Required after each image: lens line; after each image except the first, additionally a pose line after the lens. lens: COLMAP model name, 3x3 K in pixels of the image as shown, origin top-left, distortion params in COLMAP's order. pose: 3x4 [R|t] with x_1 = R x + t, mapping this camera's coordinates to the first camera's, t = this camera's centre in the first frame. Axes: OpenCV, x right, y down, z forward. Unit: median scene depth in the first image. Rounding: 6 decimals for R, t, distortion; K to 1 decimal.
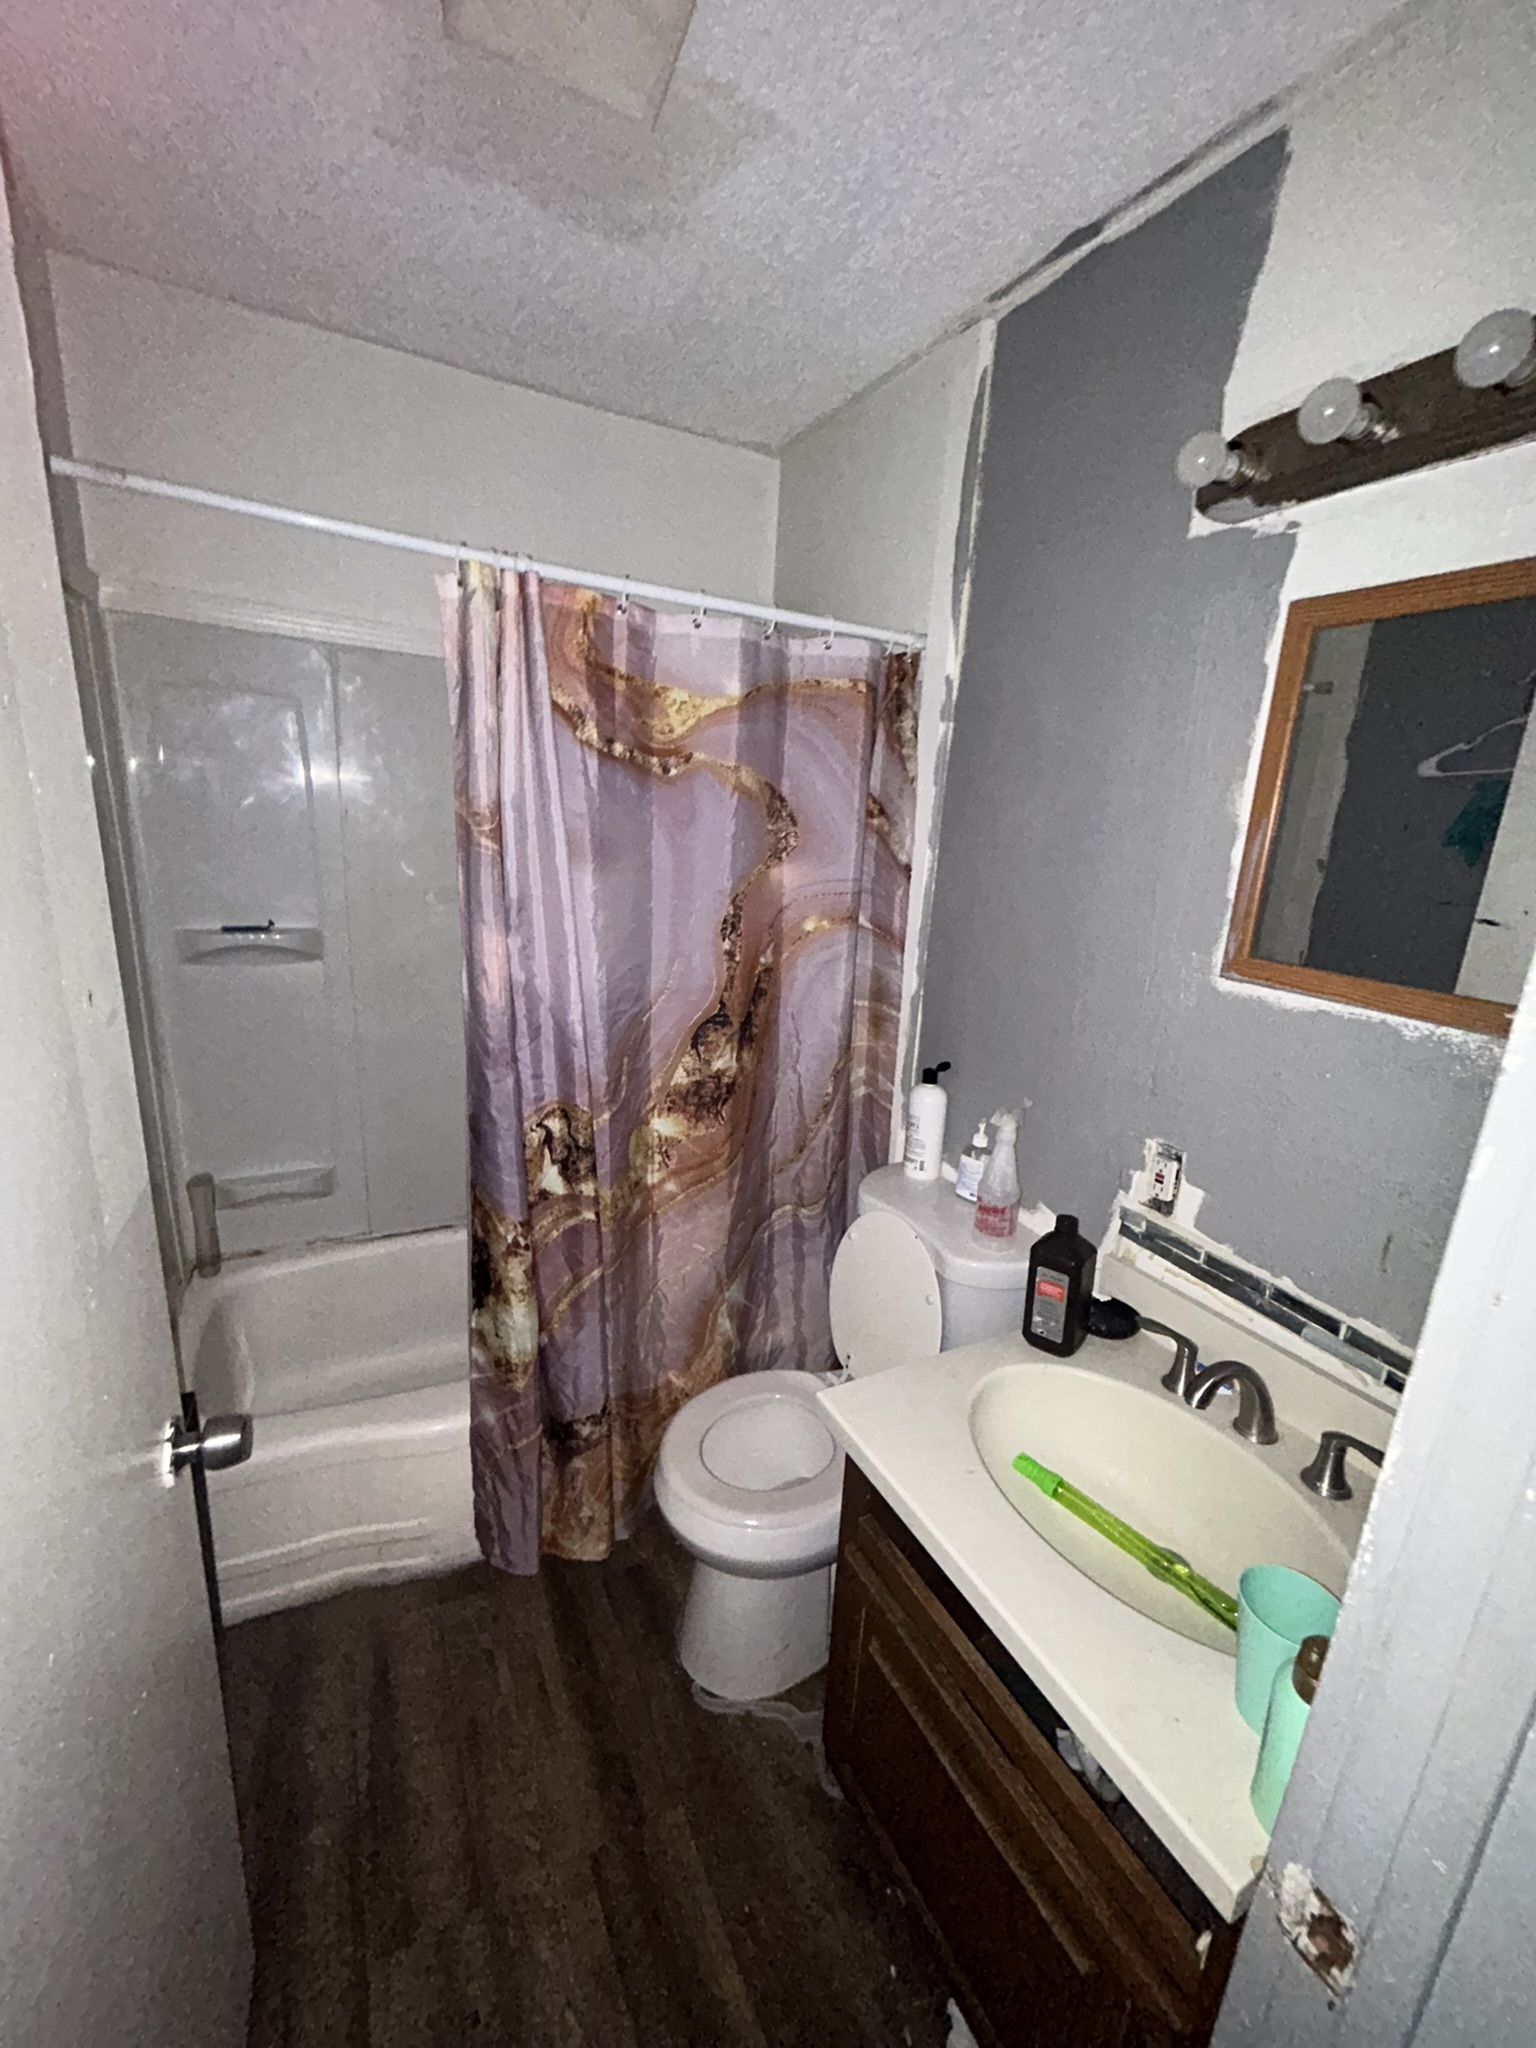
lens RADIAL K [[827.7, 0, 768.0], [0, 827.7, 1024.0], [0, 0, 1]] dist [-0.000530, -0.000030]
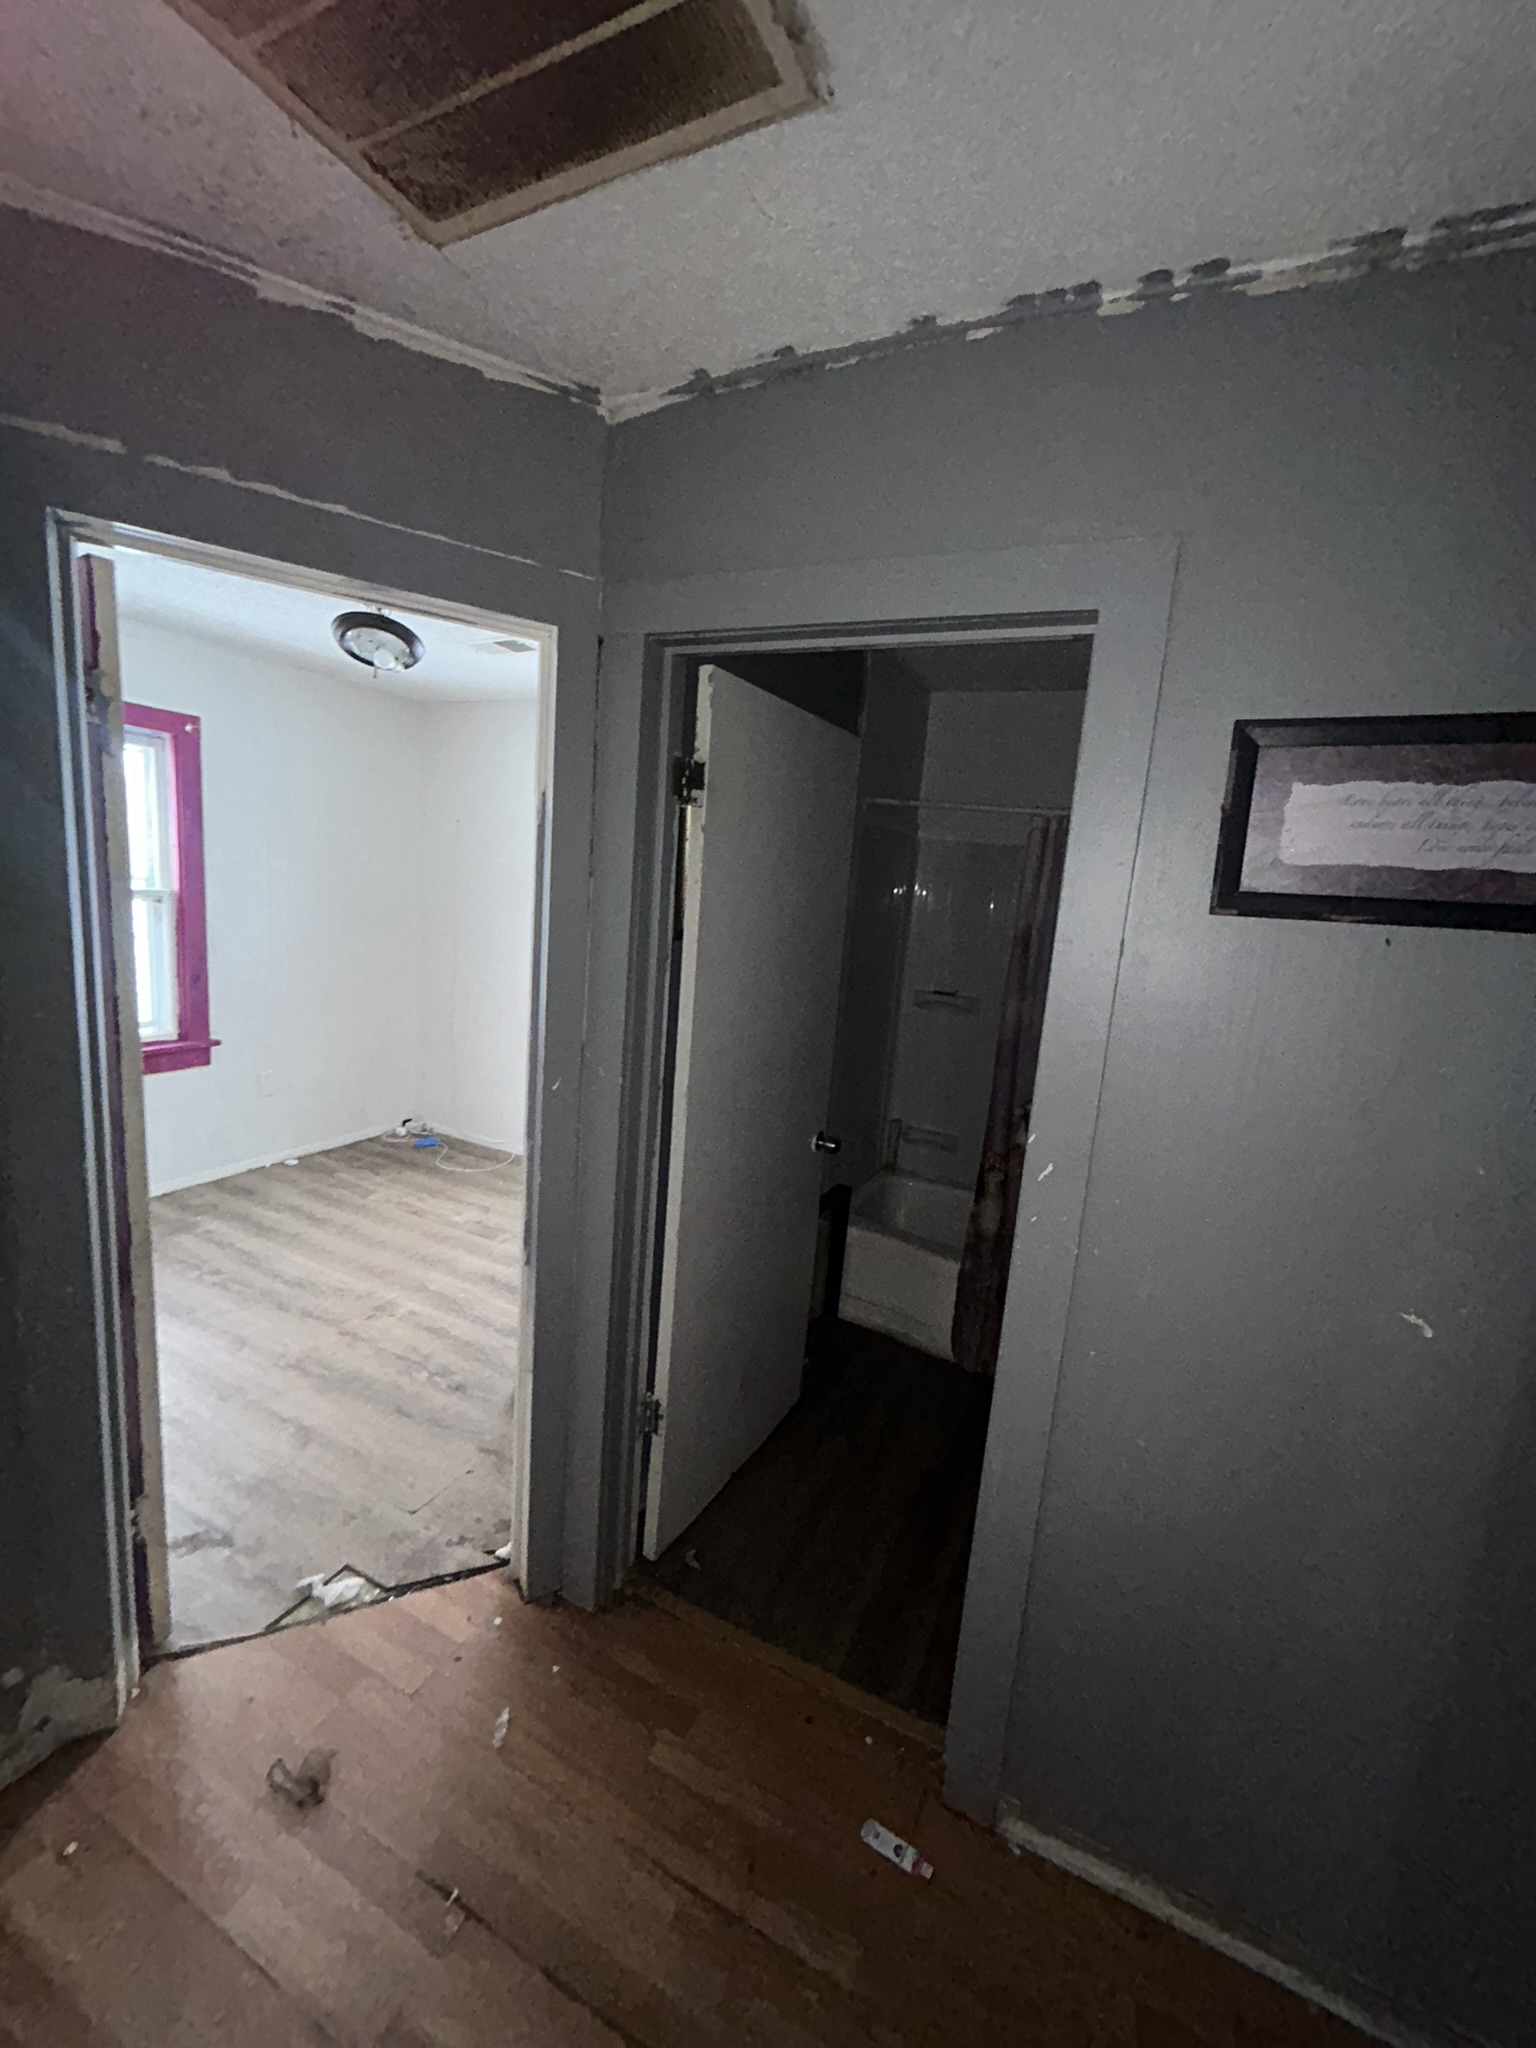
lens RADIAL K [[827.7, 0, 768.0], [0, 827.7, 1024.0], [0, 0, 1]] dist [-0.000530, -0.000030]
pose [[0.590040, 0.117349, -0.798800, 0.737490], [-0.246872, 0.968217, -0.040117, 0.146345], [0.768704, 0.220873, 0.600257, -0.486185]]
